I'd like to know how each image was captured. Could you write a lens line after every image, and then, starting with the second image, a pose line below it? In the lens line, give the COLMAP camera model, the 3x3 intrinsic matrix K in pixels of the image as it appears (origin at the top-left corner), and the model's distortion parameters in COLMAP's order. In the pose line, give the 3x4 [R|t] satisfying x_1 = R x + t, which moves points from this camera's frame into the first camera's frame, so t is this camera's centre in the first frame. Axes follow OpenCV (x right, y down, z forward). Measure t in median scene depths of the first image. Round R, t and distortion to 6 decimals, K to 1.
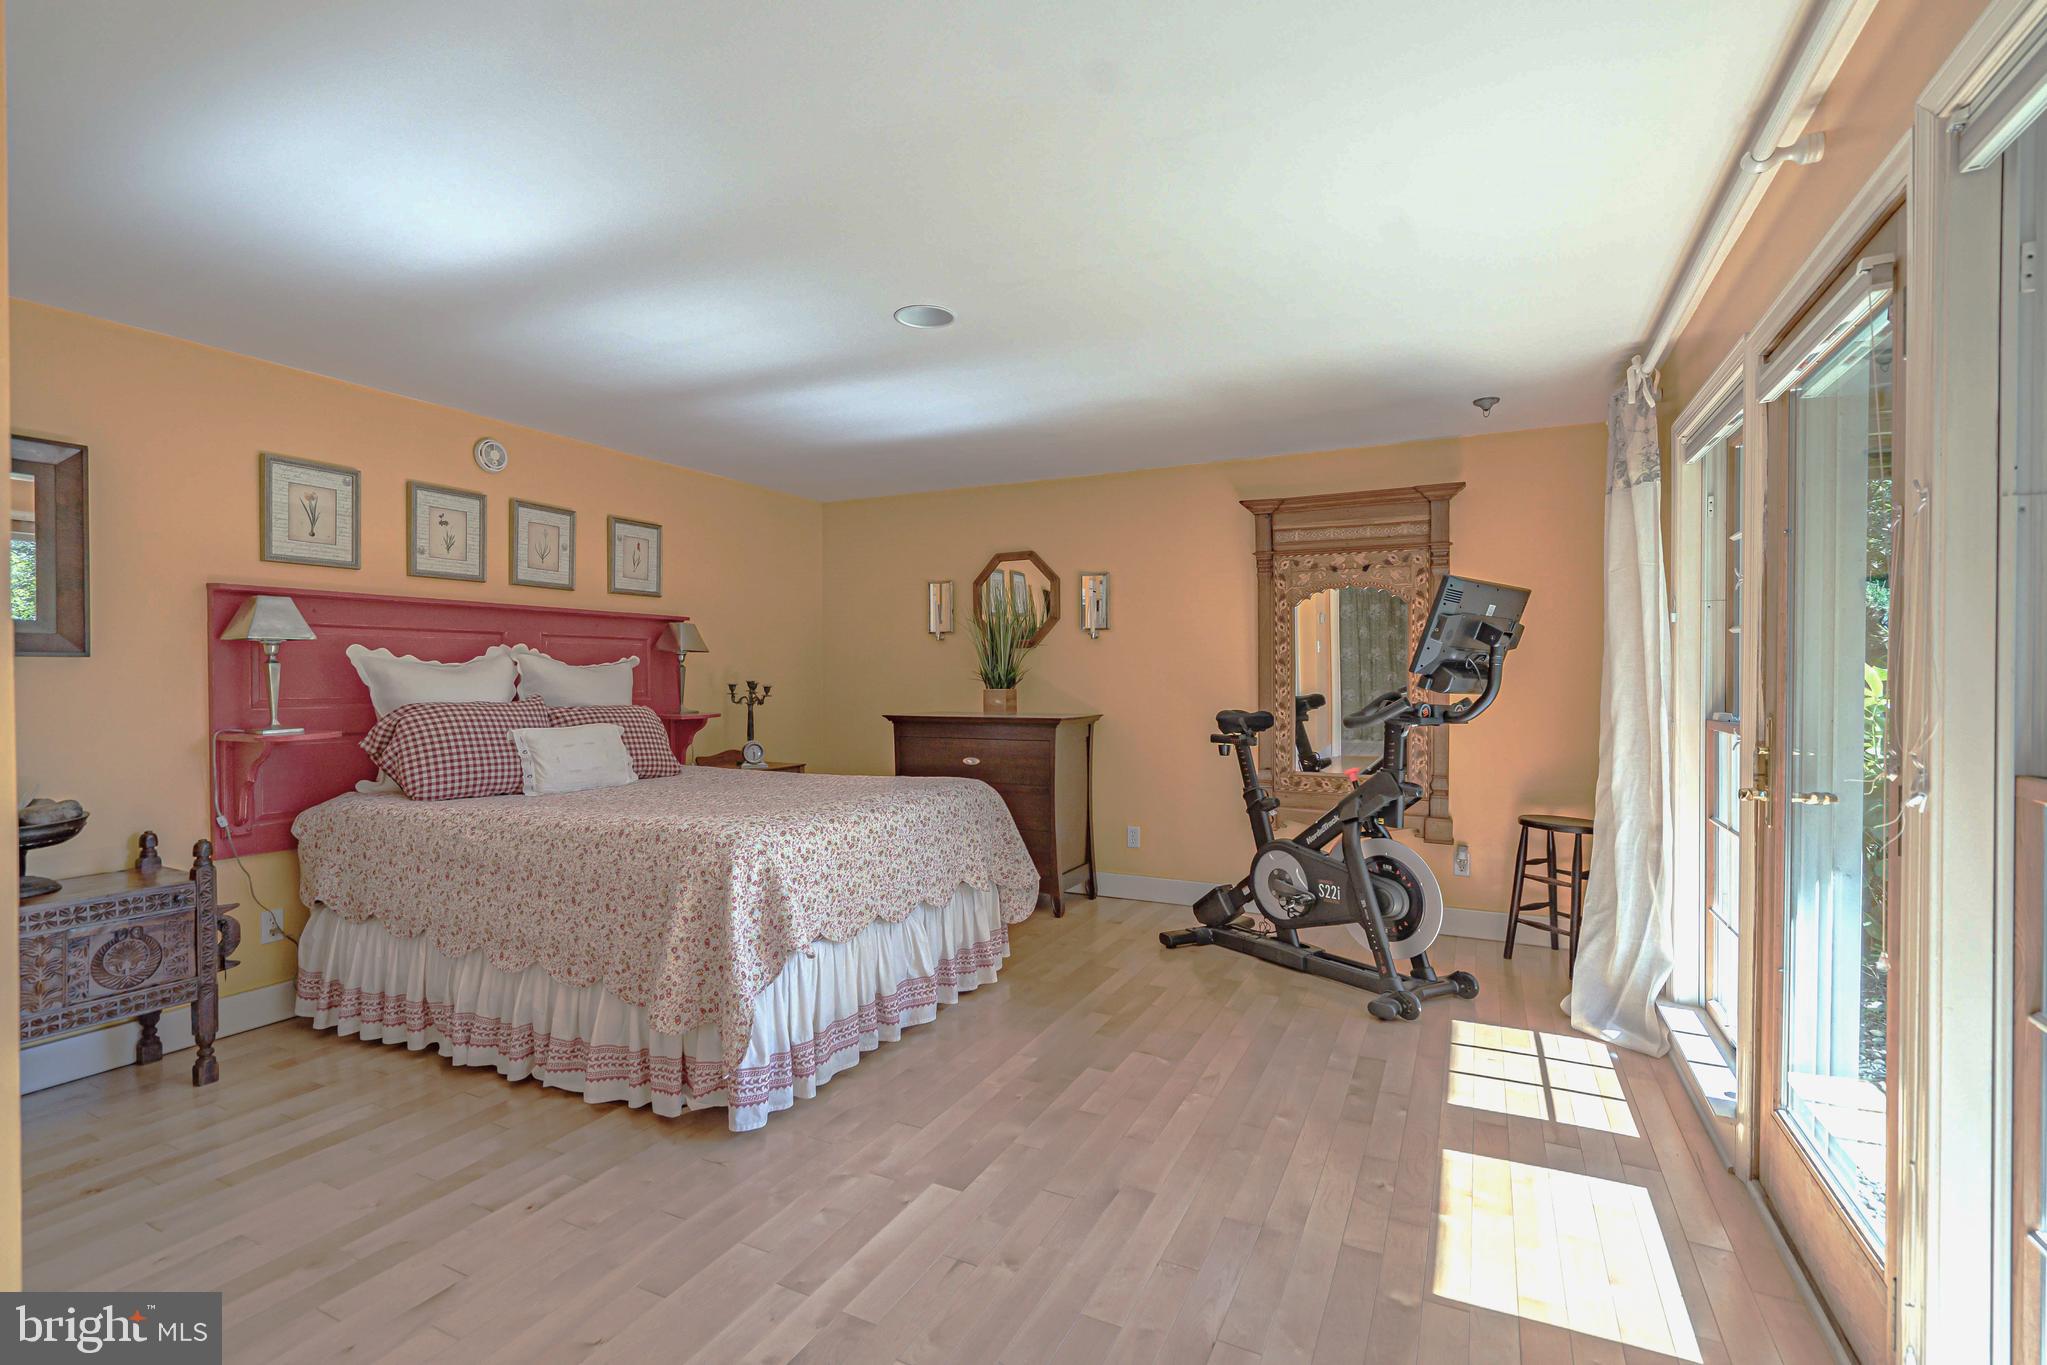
lens RADIAL K [[964.4, 0, 1017.6], [0, 964.4, 682.0], [0, 0, 1]] dist [0.005227, 0.000210]
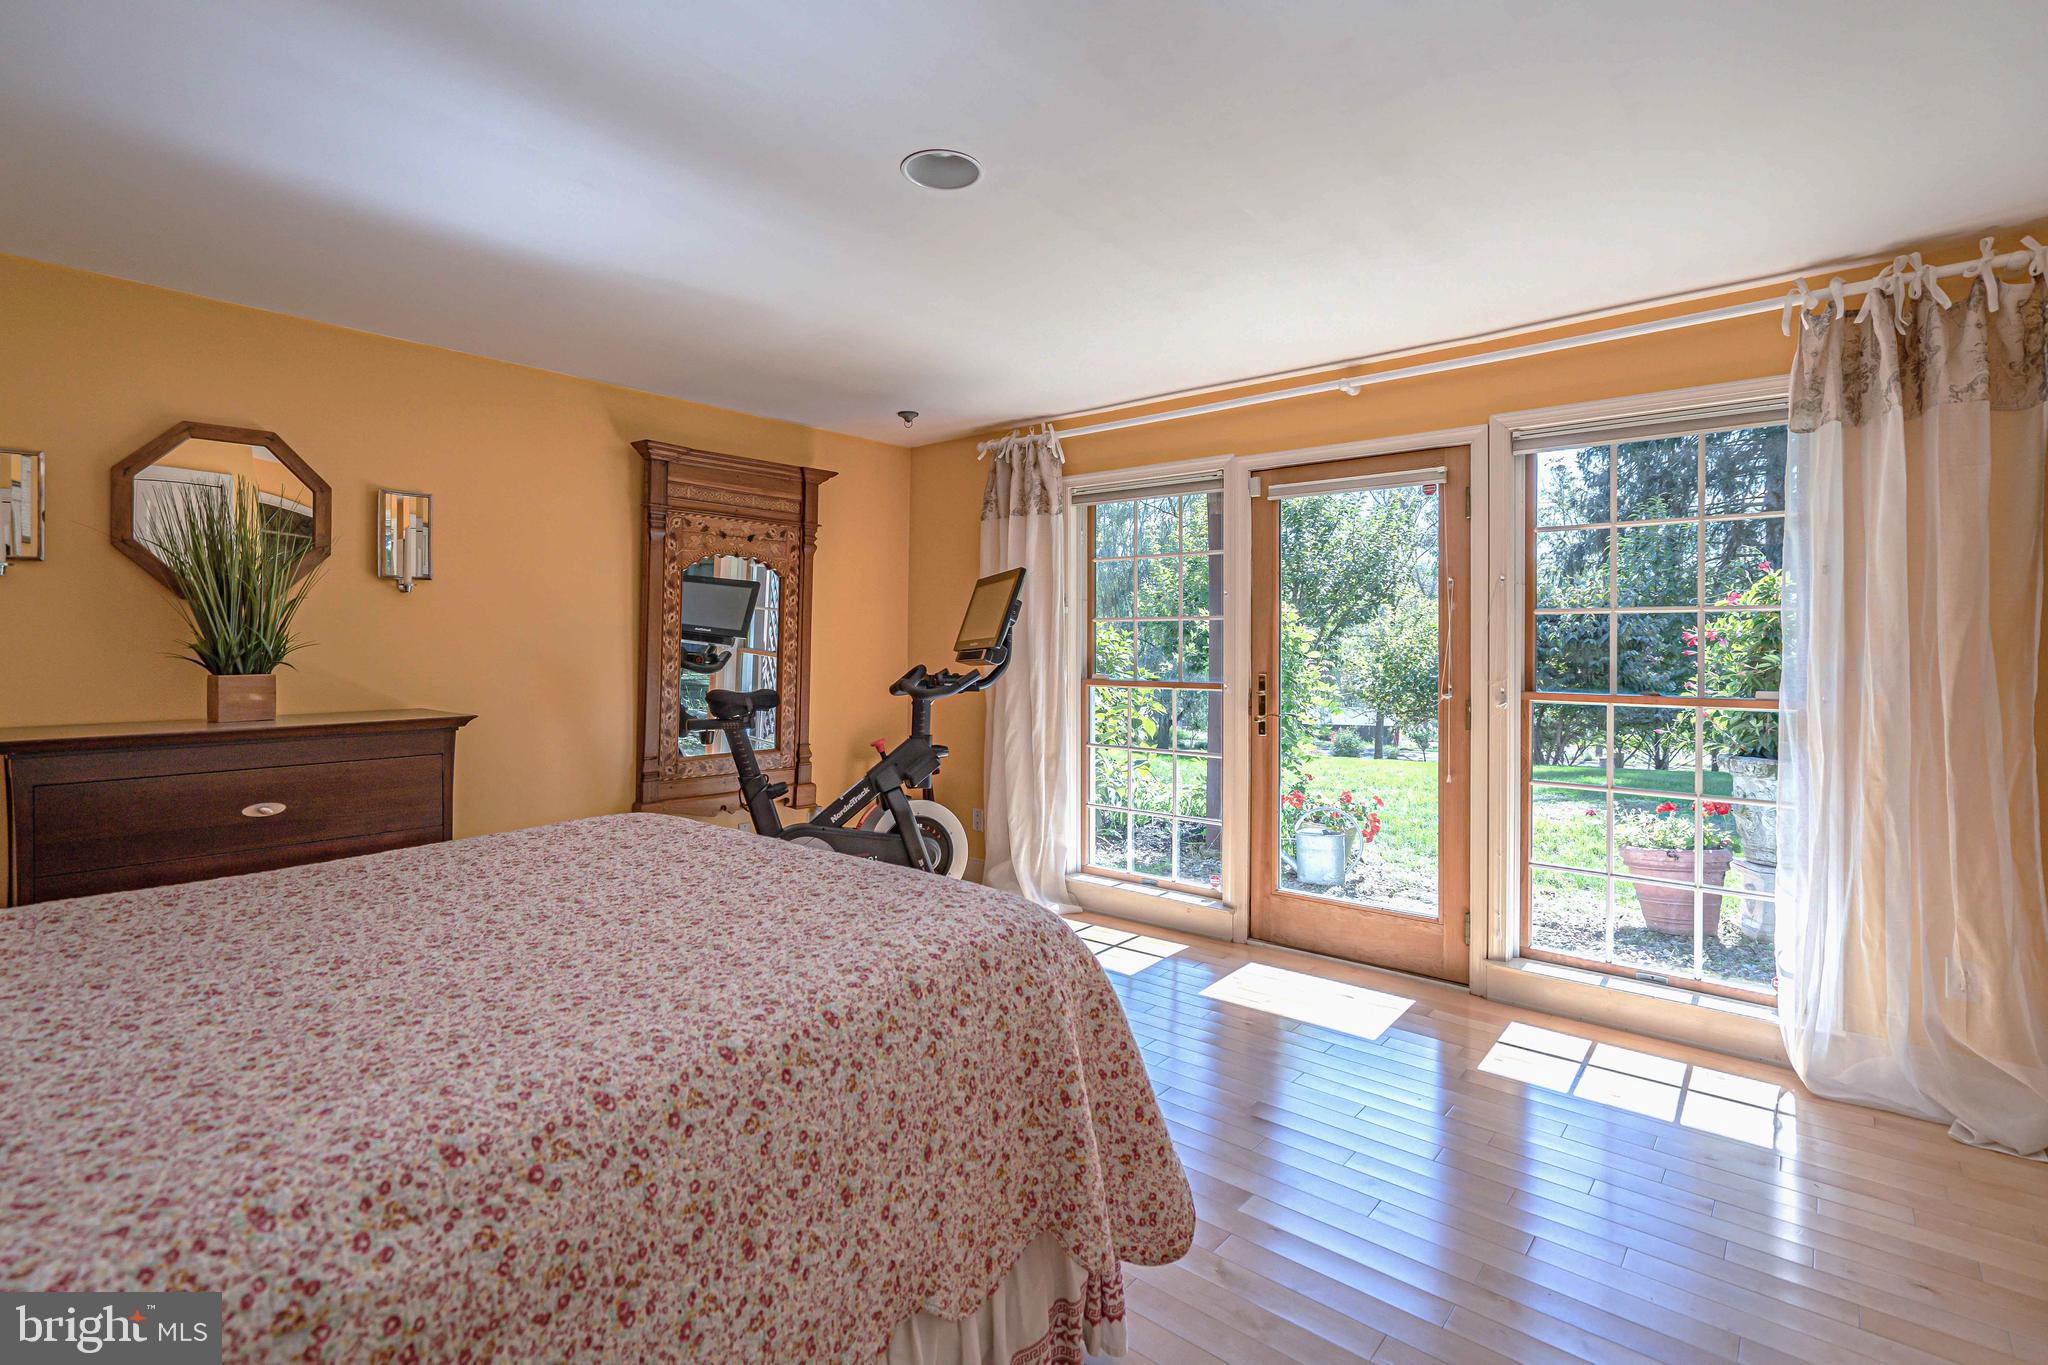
lens RADIAL K [[964.9, 0, 1047.2], [0, 964.9, 641.7], [0, 0, 1]] dist [0.005227, 0.000210]
pose [[0.233224, 0.002410, 0.972420, -0.509442], [0.001158, 0.999996, -0.002756, -0.010732], [-0.972422, 0.001769, 0.233220, 0.478400]]
